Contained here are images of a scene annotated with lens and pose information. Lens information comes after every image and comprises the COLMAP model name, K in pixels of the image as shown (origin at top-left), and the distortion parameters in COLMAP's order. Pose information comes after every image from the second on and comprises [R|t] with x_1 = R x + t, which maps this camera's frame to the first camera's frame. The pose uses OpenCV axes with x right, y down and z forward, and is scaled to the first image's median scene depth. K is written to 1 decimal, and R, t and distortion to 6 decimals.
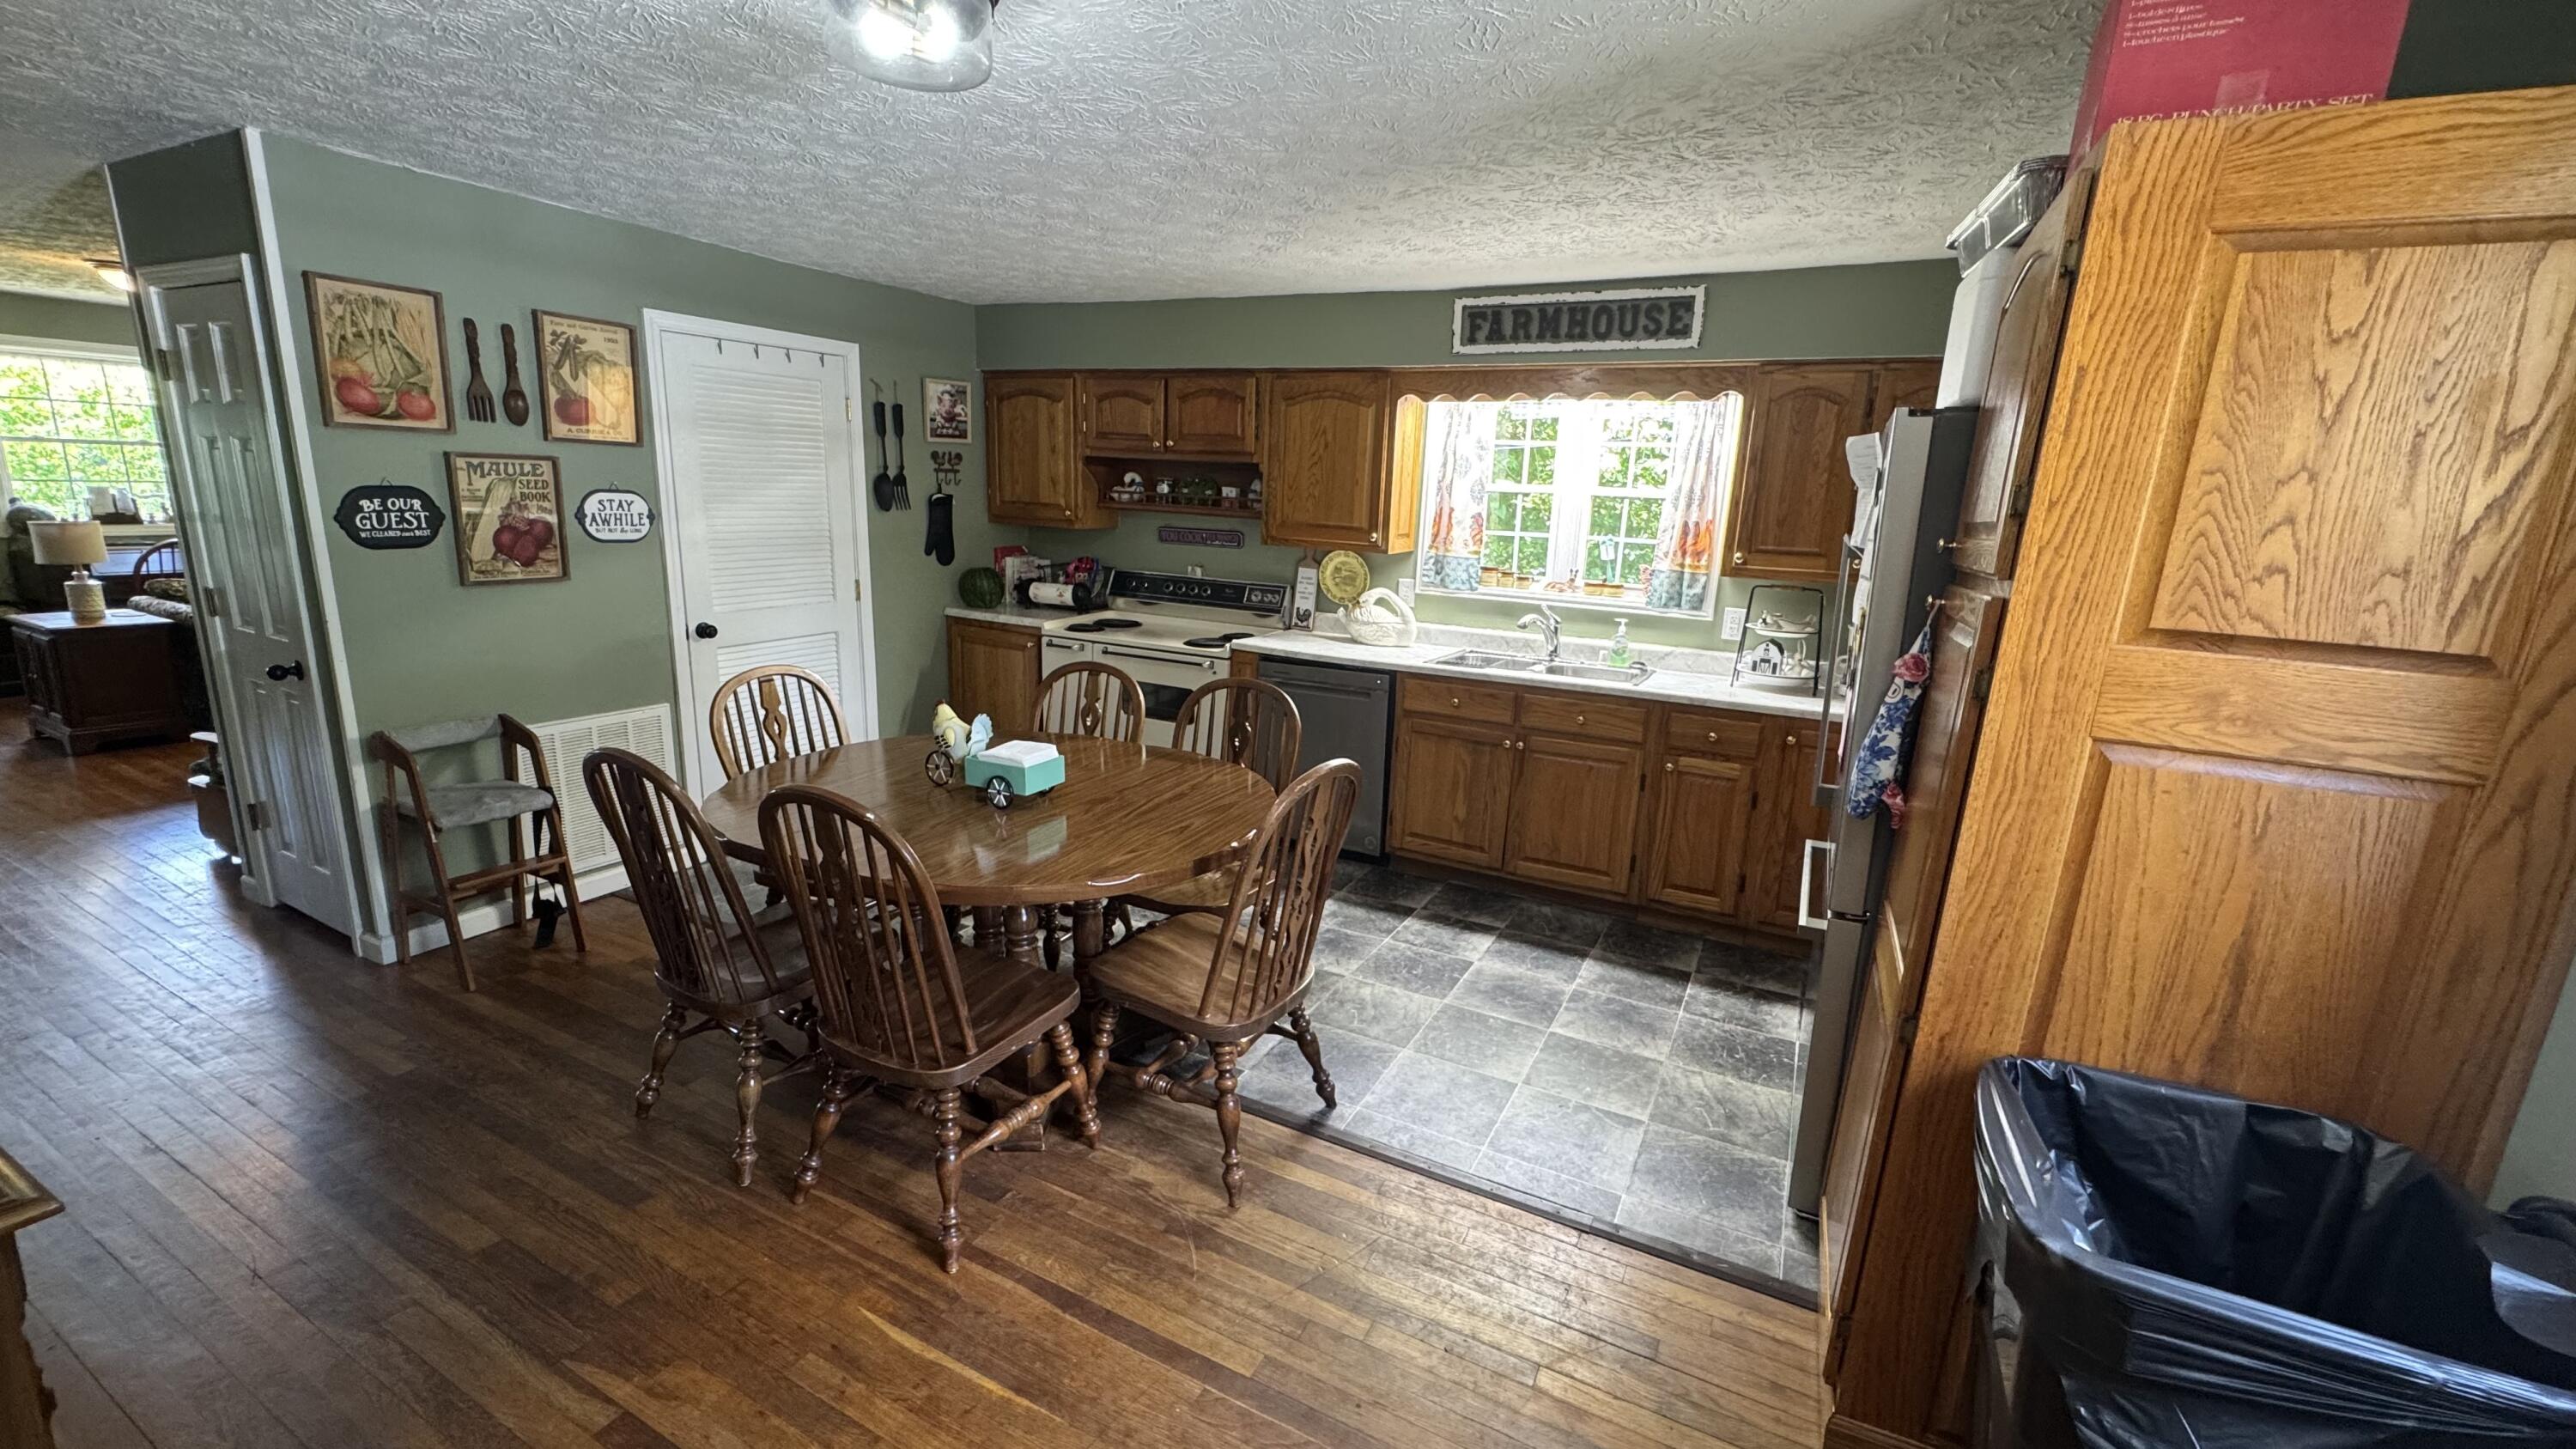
lens RADIAL K [[1023.4, 0, 1270.1], [0, 1023.4, 716.4], [0, 0, 1]] dist [0.002538, -0.000428]
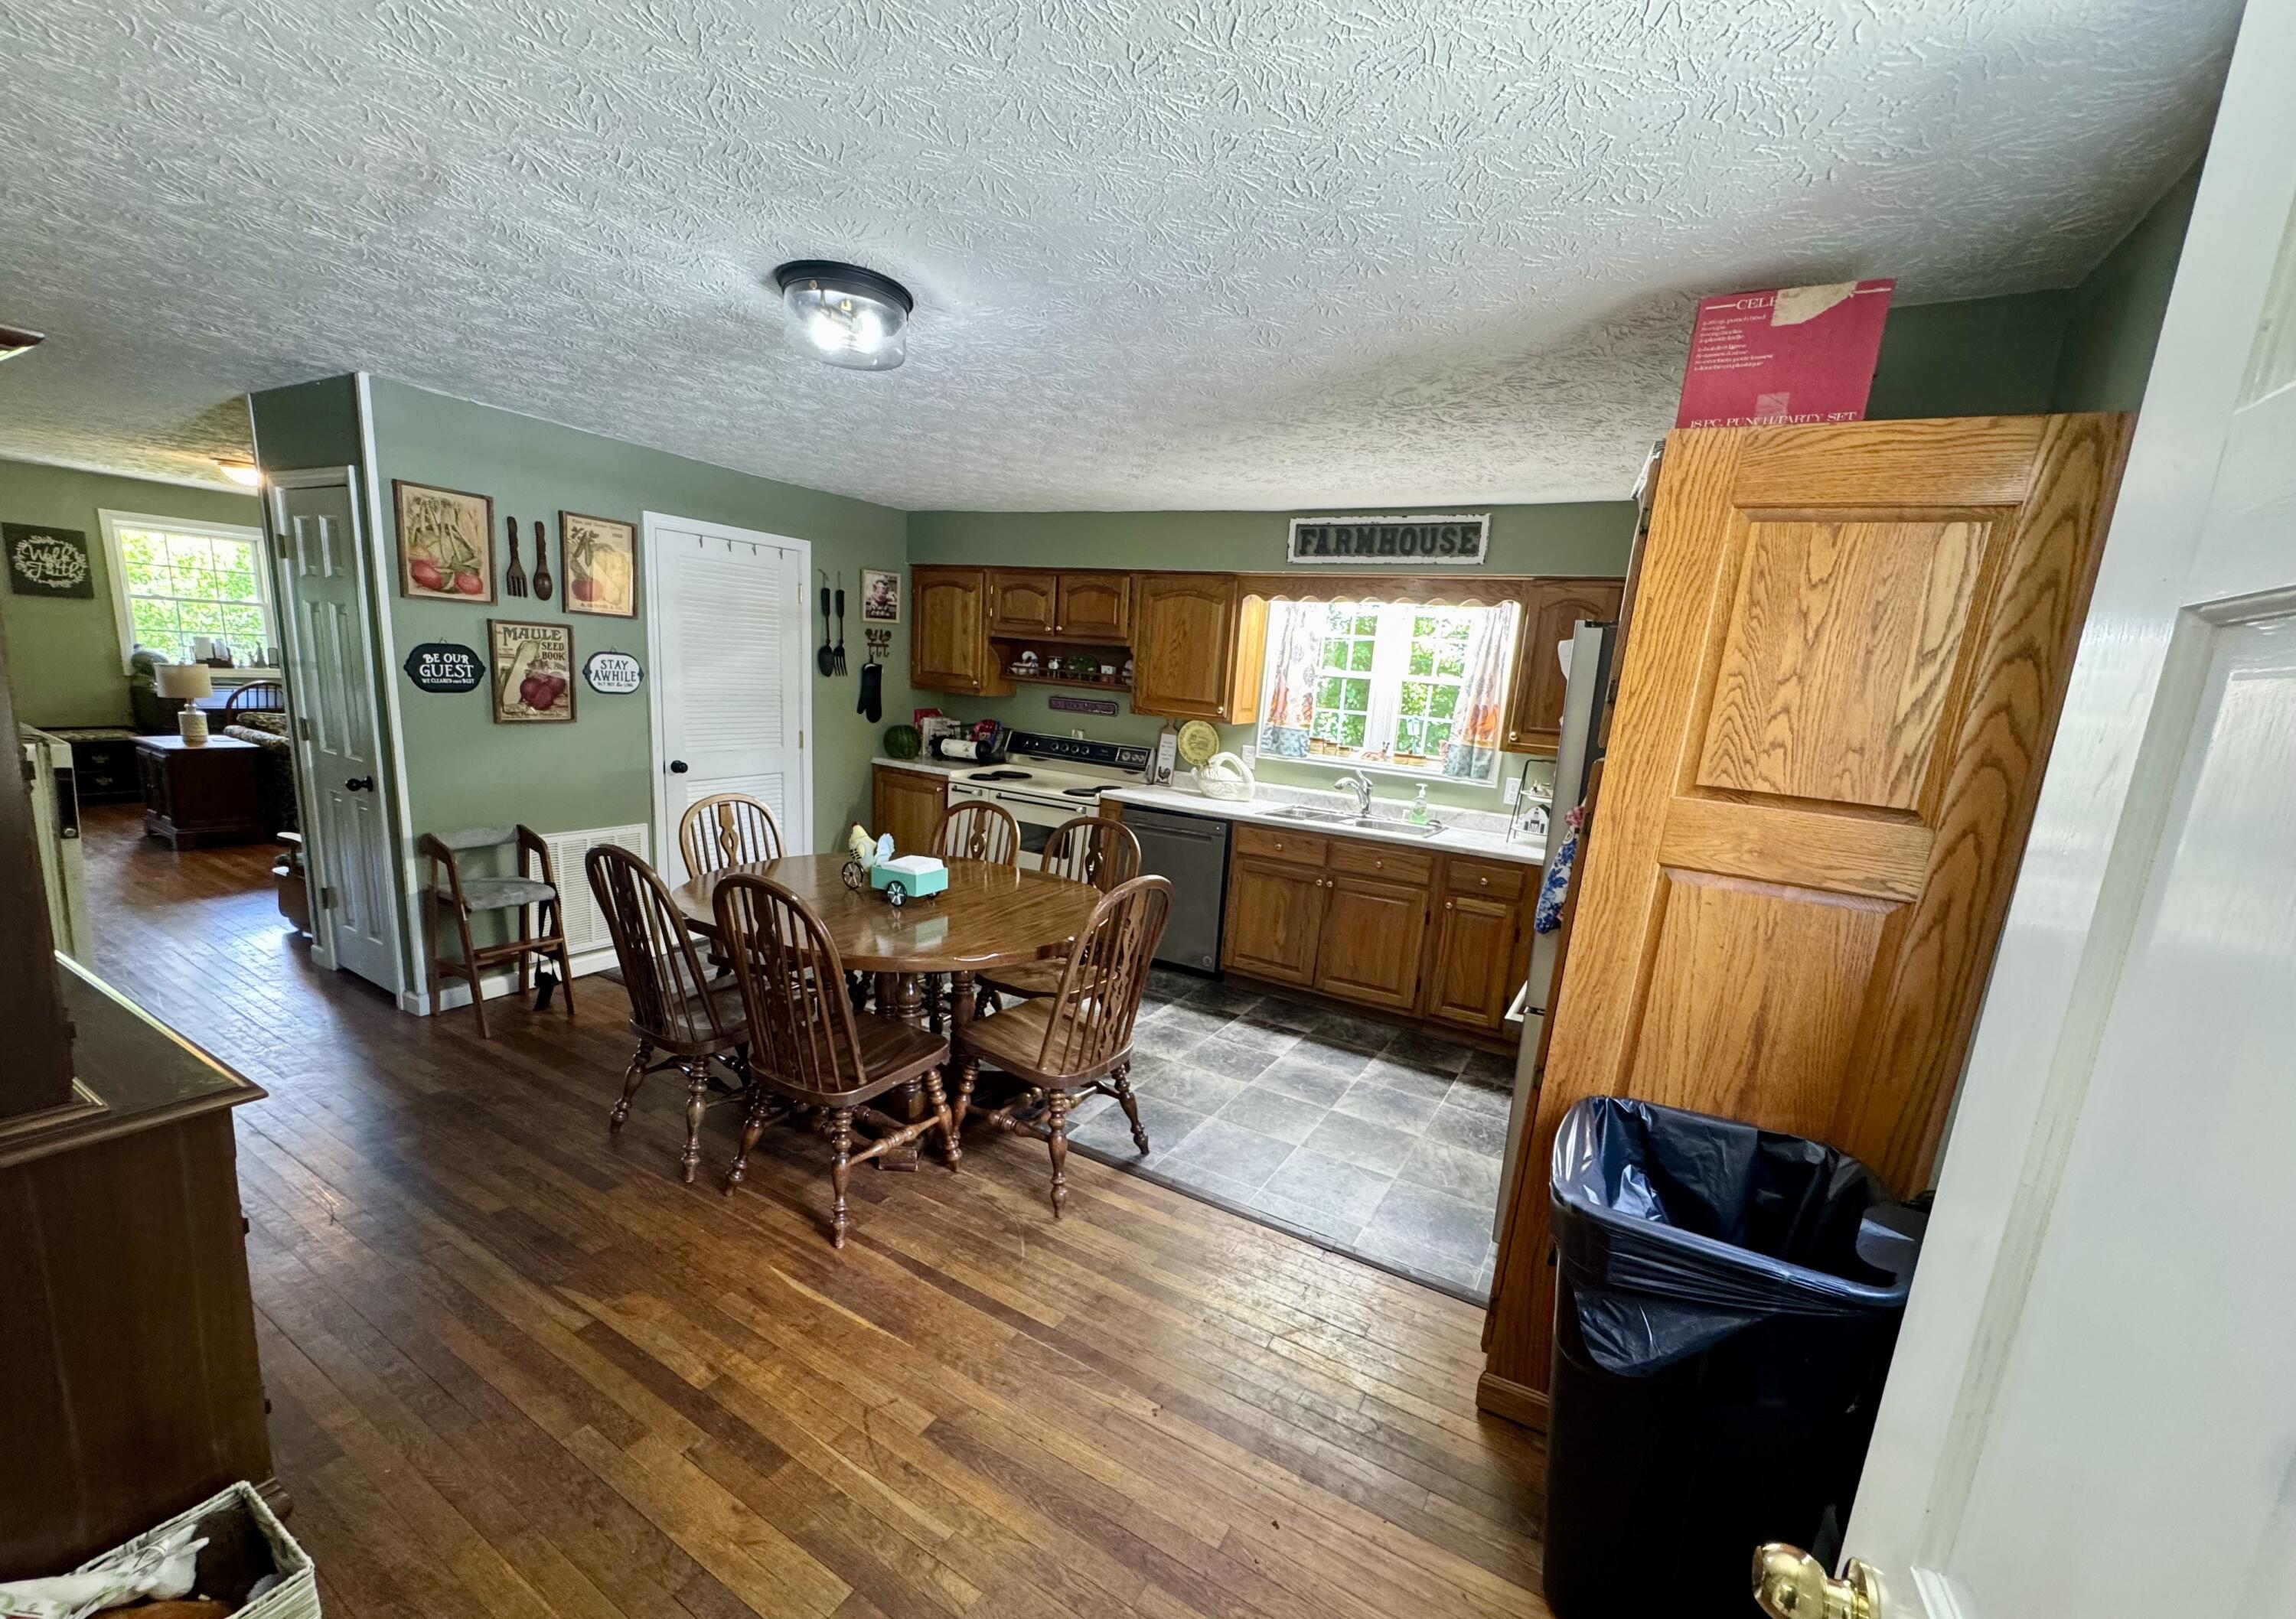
lens RADIAL K [[913.4, 0, 1131.8], [0, 913.4, 853.3], [0, 0, 1]] dist [0.003710, -0.000464]
pose [[0.998482, 0.039130, -0.038766, 0.064670], [-0.039862, 0.999038, -0.018284, 0.027539], [0.038013, 0.019802, 0.999081, -0.123722]]
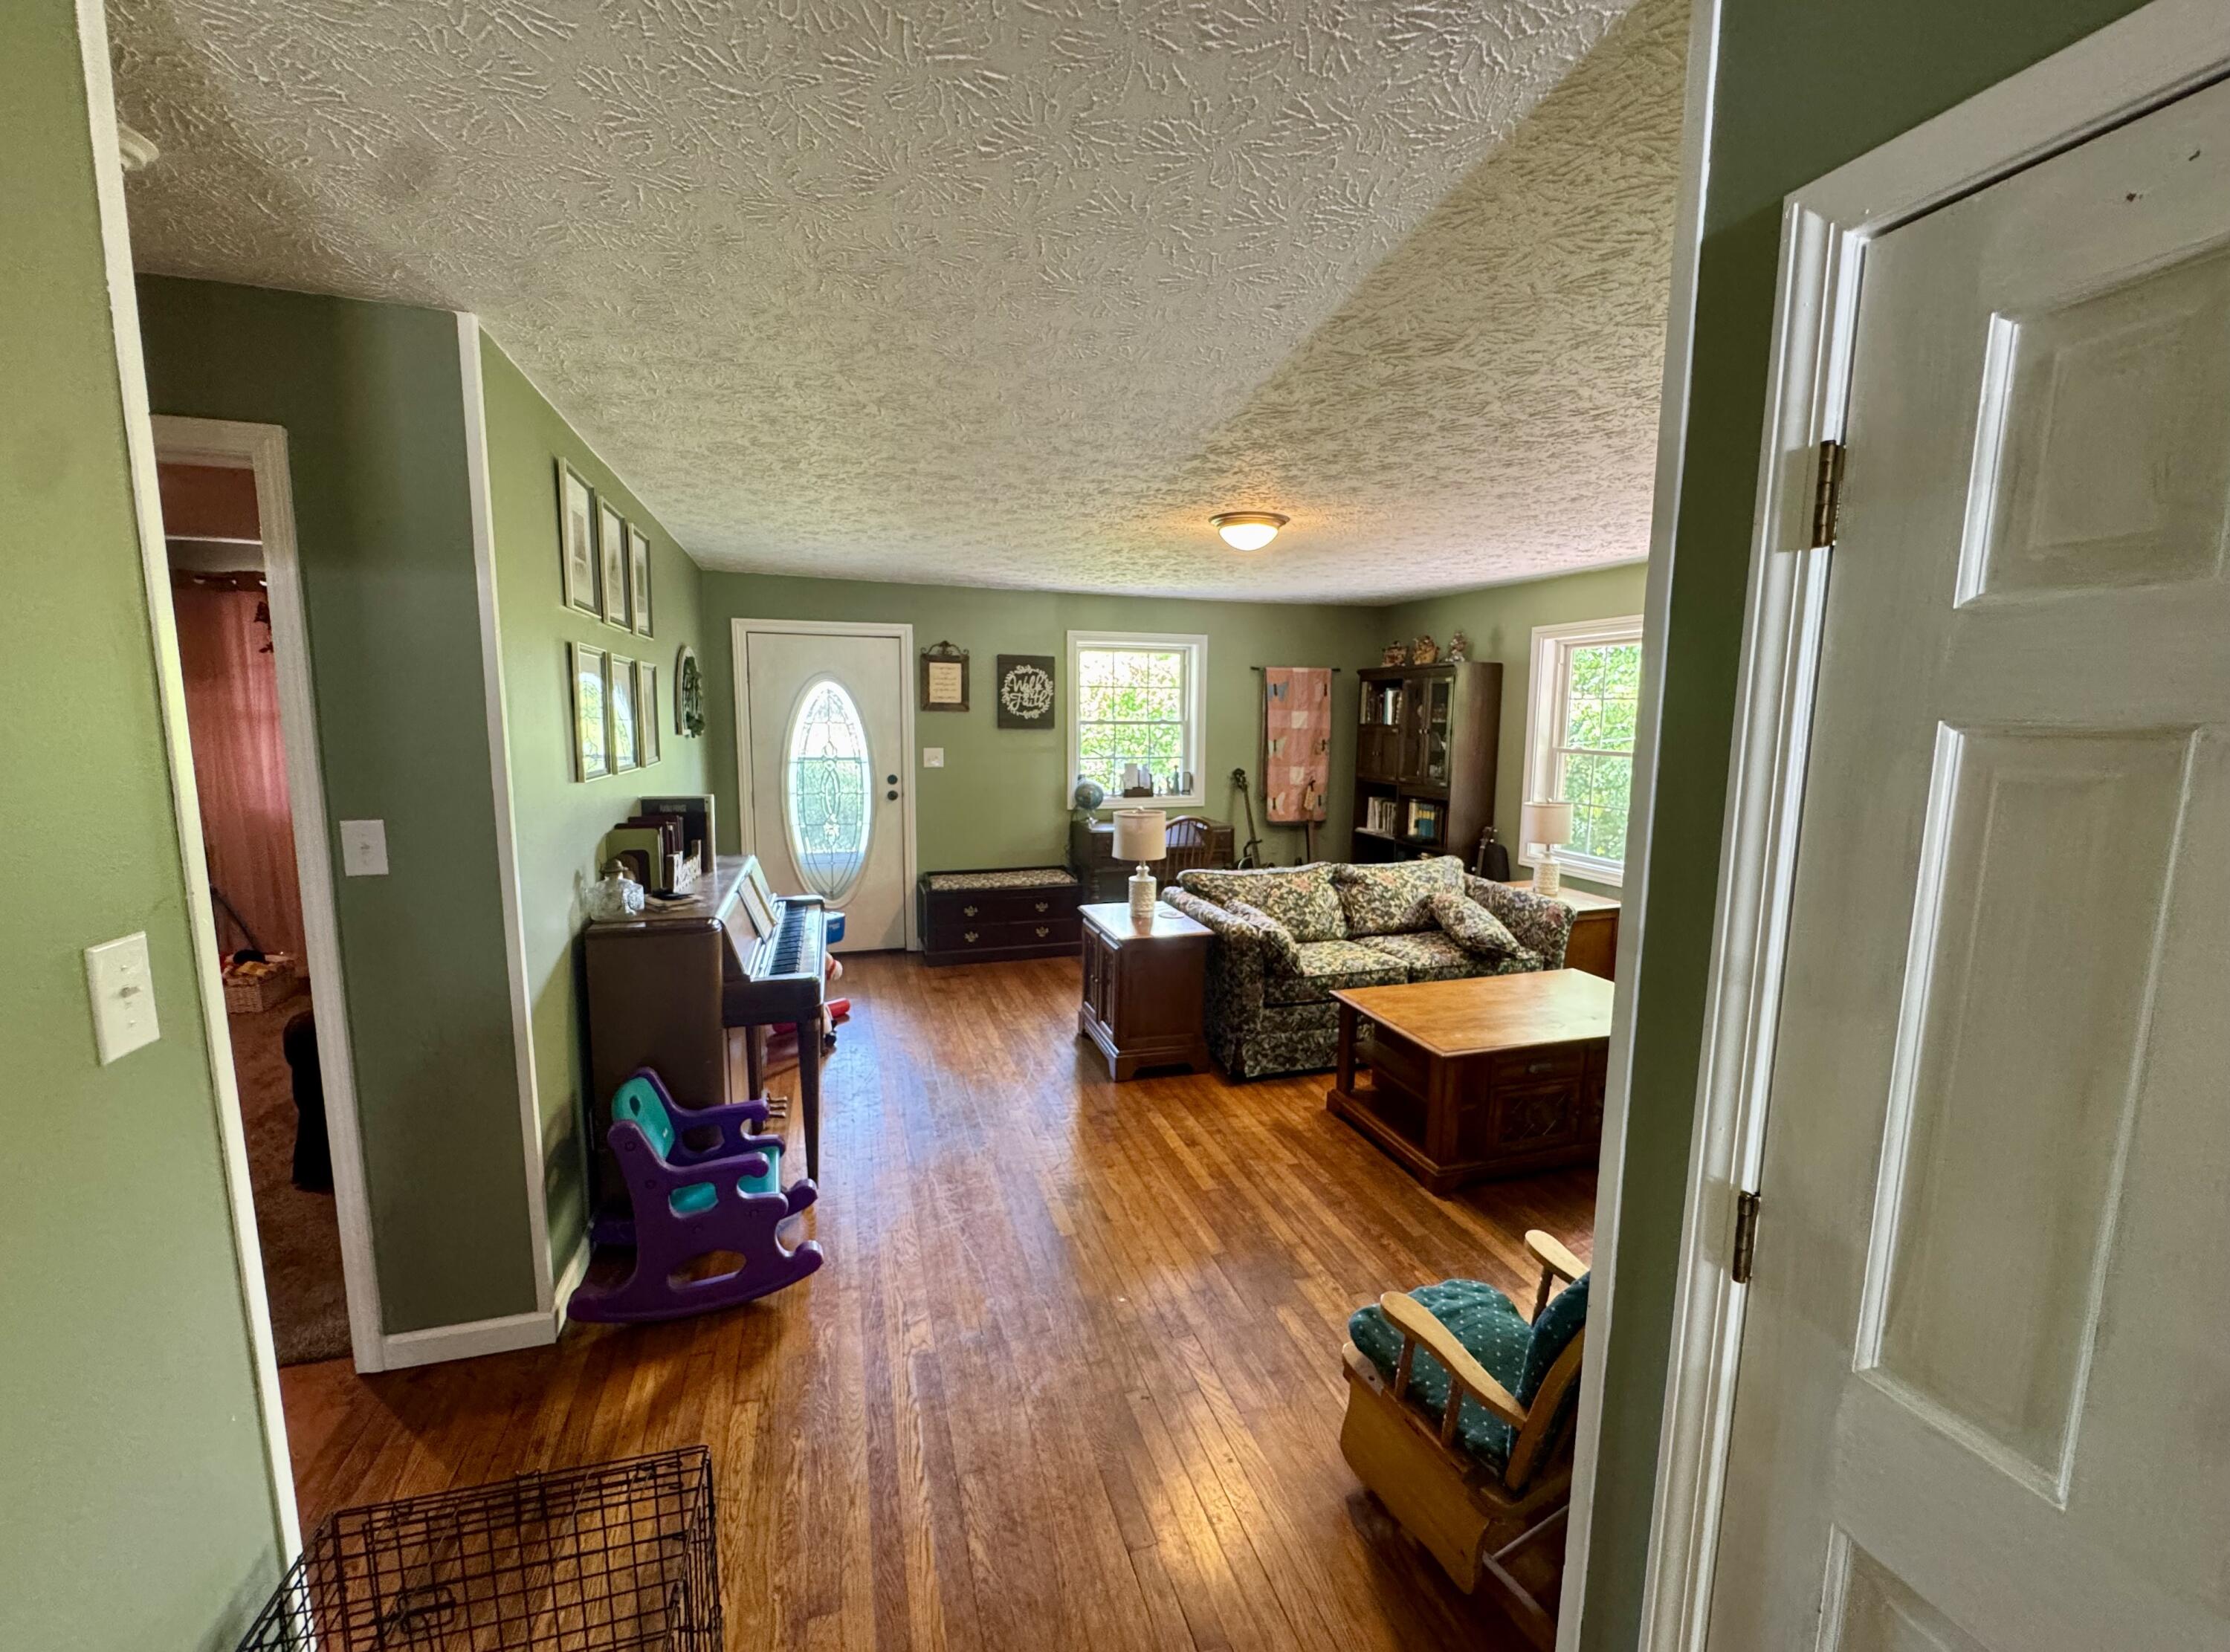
lens RADIAL K [[883.2, 0, 1111.8], [0, 883.2, 832.1], [0, 0, 1]] dist [0.002255, 0.000139]
pose [[0.710239, 0.058531, -0.701523, -1.131286], [-0.133478, 0.989657, -0.052565, -0.226520], [0.691190, 0.130971, 0.710705, 0.755241]]
